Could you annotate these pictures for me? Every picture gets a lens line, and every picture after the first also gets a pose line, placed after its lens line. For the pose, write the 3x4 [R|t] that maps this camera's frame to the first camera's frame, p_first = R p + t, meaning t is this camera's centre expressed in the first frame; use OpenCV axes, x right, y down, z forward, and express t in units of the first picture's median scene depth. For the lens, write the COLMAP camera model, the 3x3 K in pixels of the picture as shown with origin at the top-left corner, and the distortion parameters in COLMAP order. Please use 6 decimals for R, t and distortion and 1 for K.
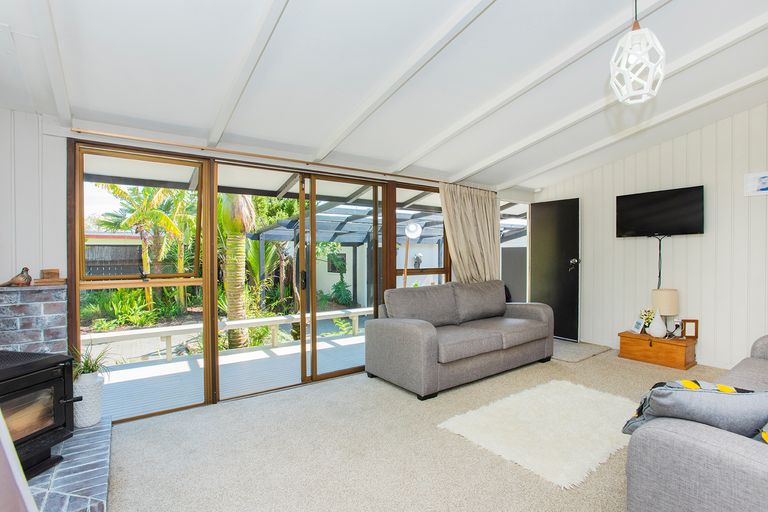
lens RADIAL K [[370.4, 0, 384.0], [0, 370.4, 256.0], [0, 0, 1]] dist [-0.025754, 0.000344]
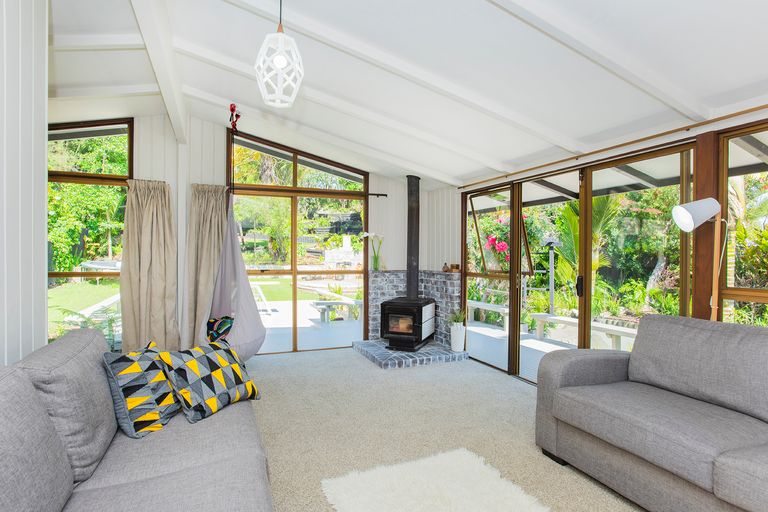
lens RADIAL K [[397.4, 0, 384.0], [0, 397.4, 256.0], [0, 0, 1]] dist [-0.024849, 0.000528]
pose [[-0.210331, 0.004971, -0.977618, 1.172440], [-0.009101, 0.999934, 0.007043, -0.019013], [0.977588, 0.010379, -0.210272, 1.037991]]
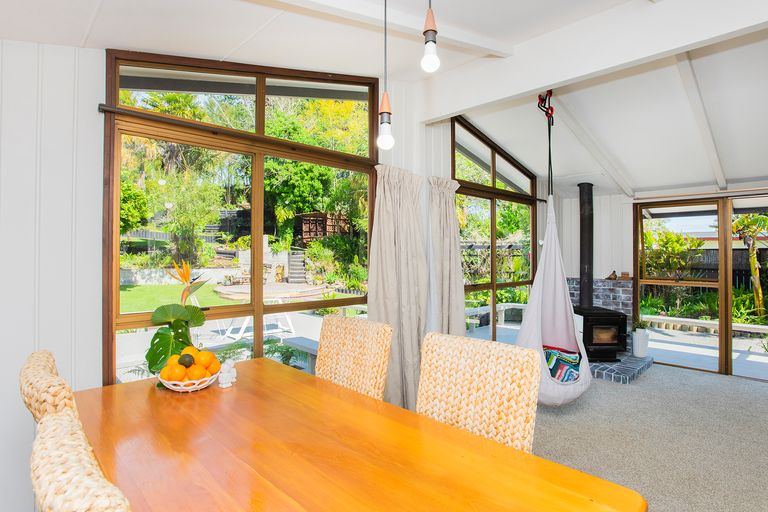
lens RADIAL K [[397.4, 0, 384.0], [0, 397.4, 256.0], [0, 0, 1]] dist [-0.024849, 0.000528]
pose [[0.141322, 0.006991, -0.989939, 0.961711], [-0.005840, 0.999964, 0.006229, -0.053341], [0.989946, 0.004901, 0.141358, -0.572192]]
